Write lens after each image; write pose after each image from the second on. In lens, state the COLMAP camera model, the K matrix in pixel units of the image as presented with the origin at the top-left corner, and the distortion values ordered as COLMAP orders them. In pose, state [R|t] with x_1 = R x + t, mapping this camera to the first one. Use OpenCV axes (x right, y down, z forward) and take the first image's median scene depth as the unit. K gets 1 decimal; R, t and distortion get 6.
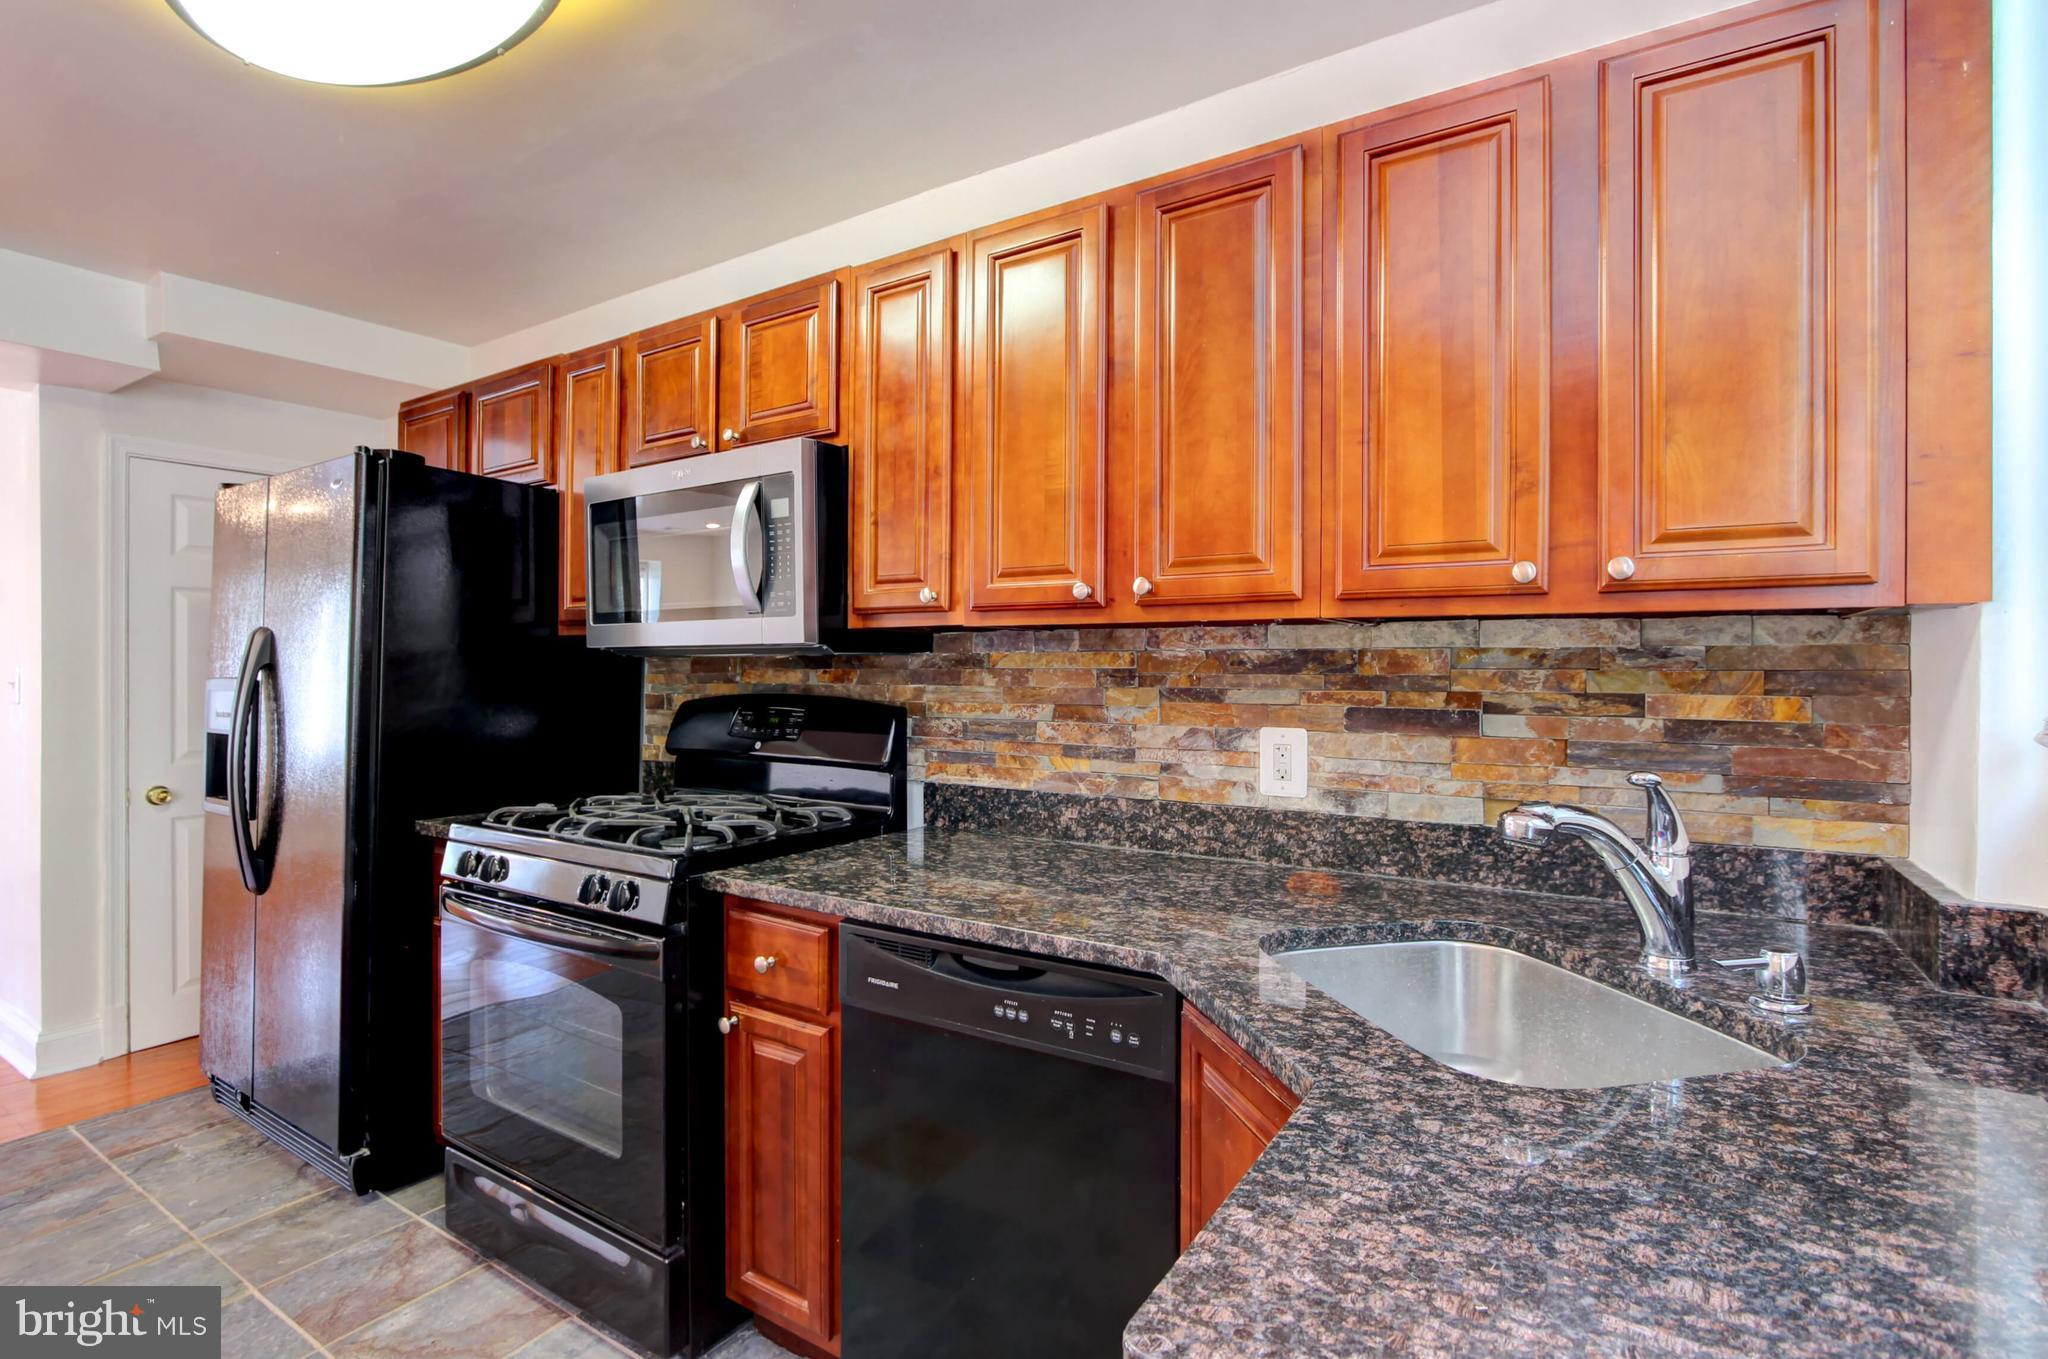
lens RADIAL K [[968.2, 0, 1051.7], [0, 968.2, 678.2], [0, 0, 1]] dist [-0.002697, 0.000319]
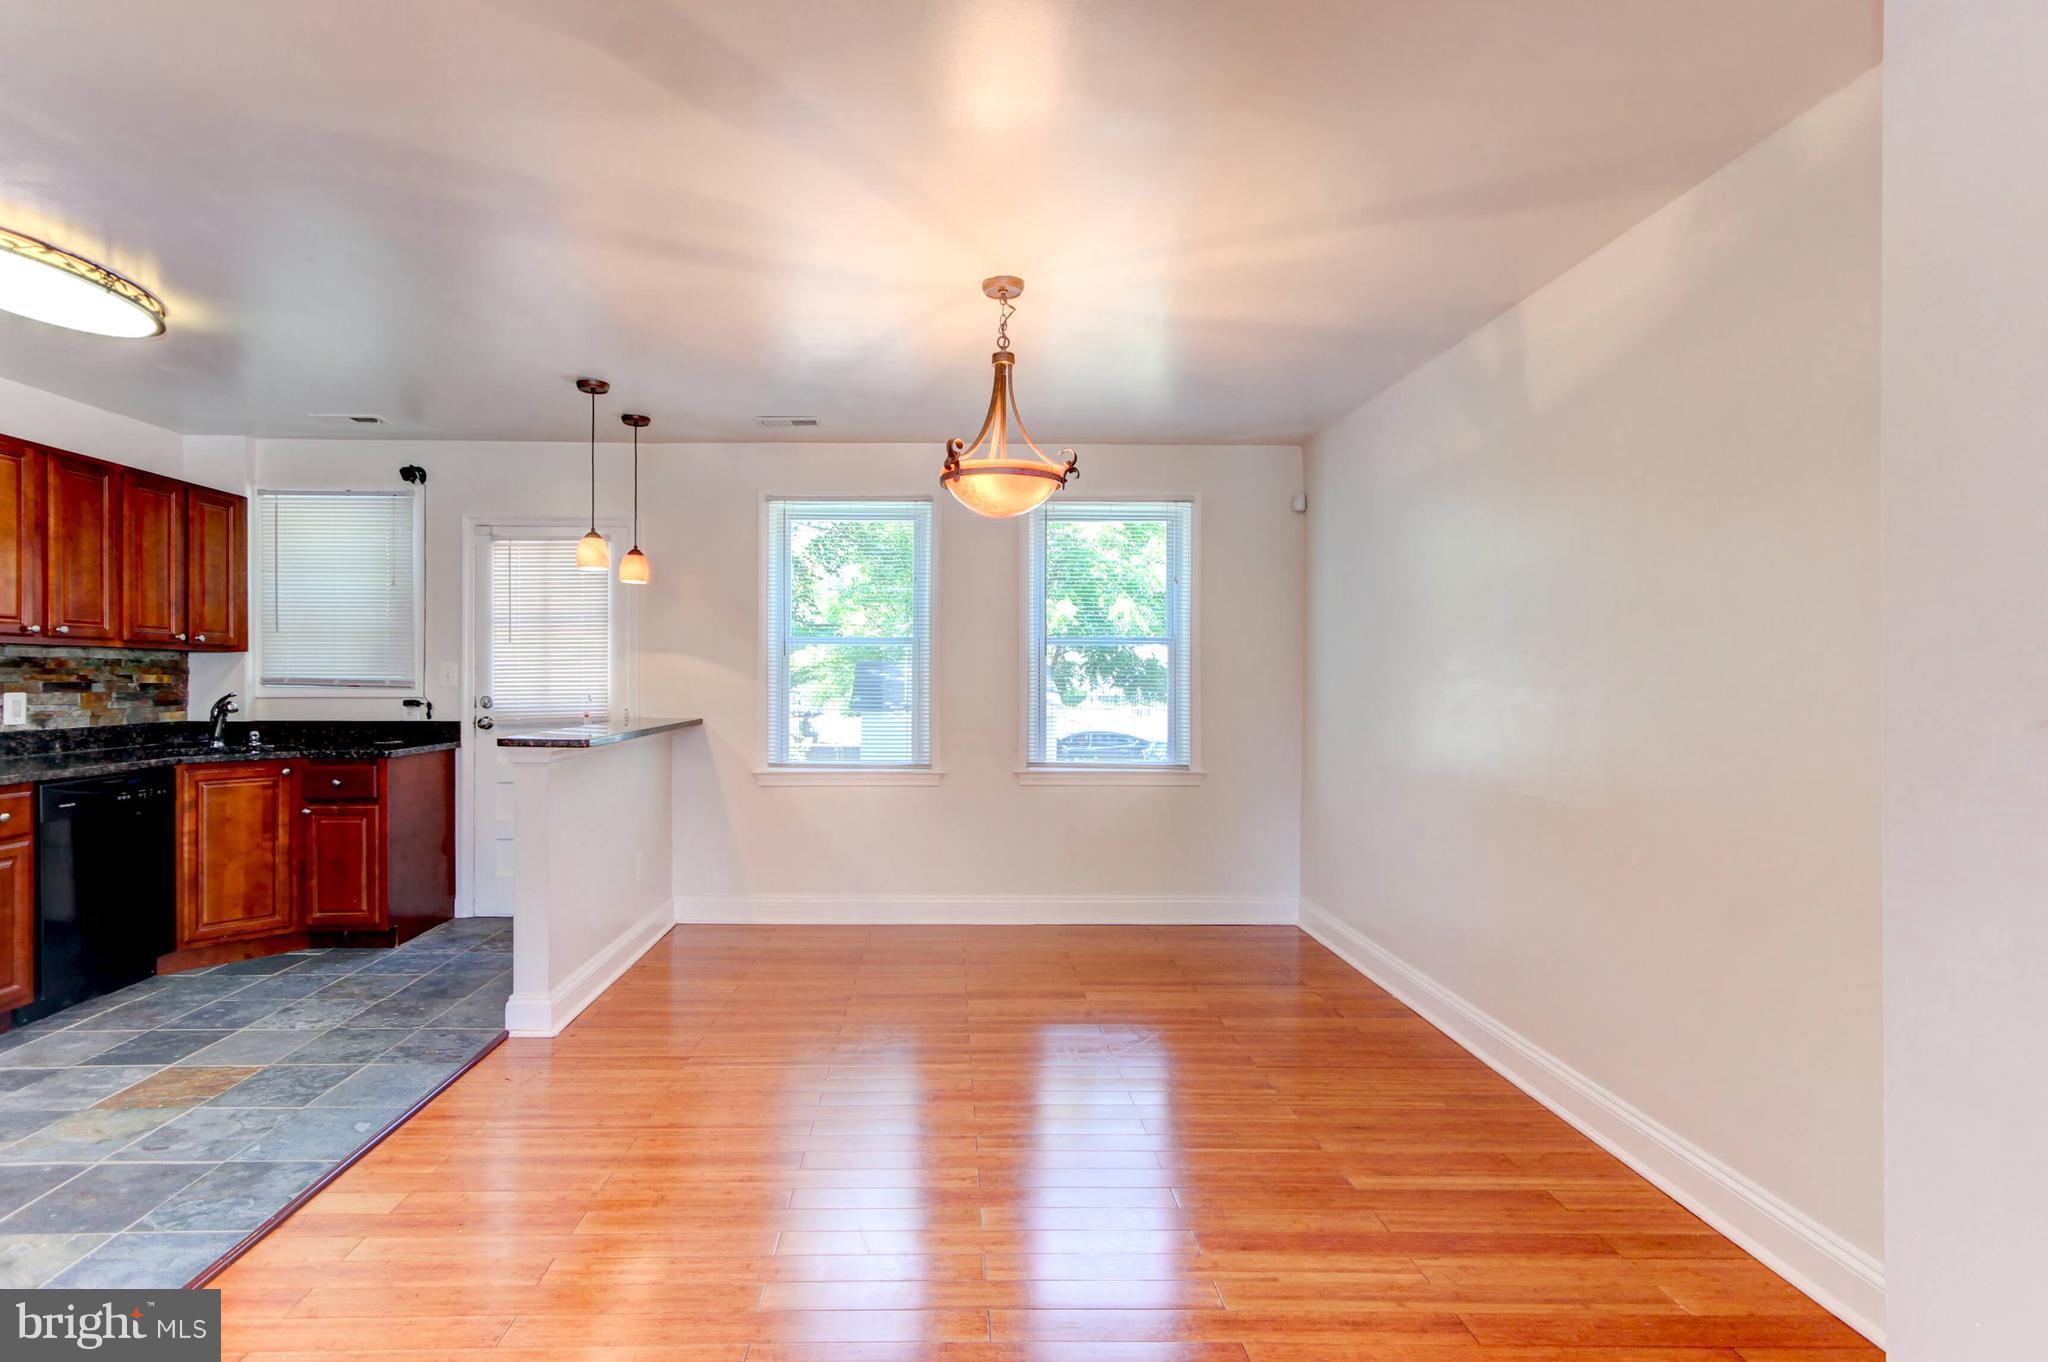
lens RADIAL K [[968.2, 0, 971.0], [0, 968.2, 684.4], [0, 0, 1]] dist [-0.002697, 0.000319]
pose [[-0.546887, -0.010724, 0.837138, -2.735783], [0.005706, 0.999847, 0.016536, 0.009264], [-0.837187, 0.013820, -0.546743, 0.401774]]
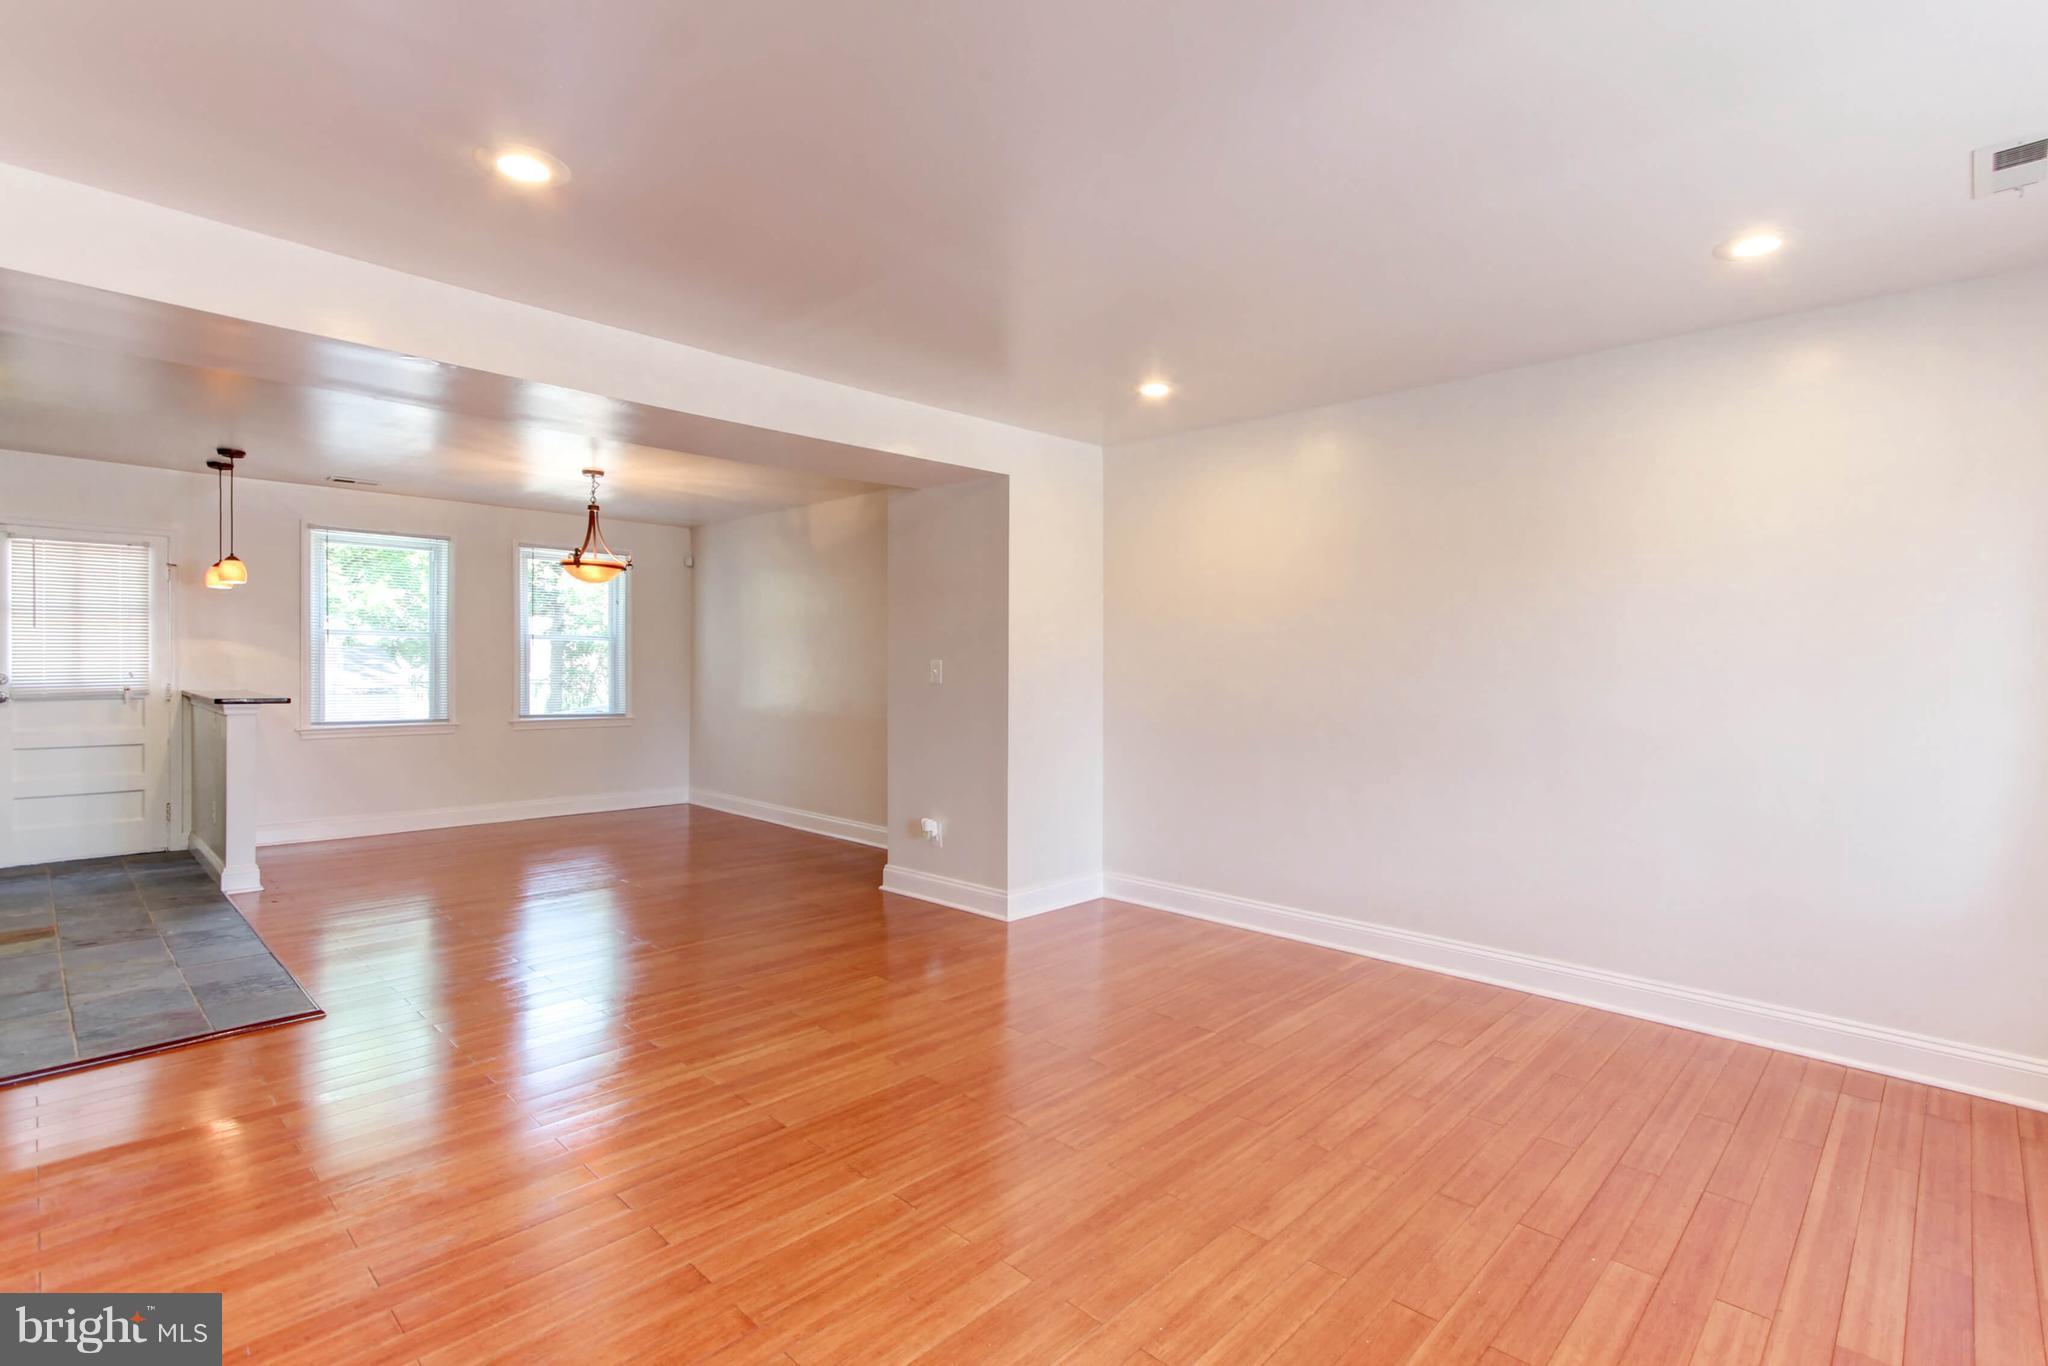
lens RADIAL K [[968.2, 0, 1069.1], [0, 968.2, 678.9], [0, 0, 1]] dist [-0.002697, 0.000319]
pose [[-0.980653, -0.016065, 0.195095, -3.679492], [-0.010509, 0.999510, 0.029479, -0.030006], [-0.195473, 0.026858, -0.980341, 2.415215]]
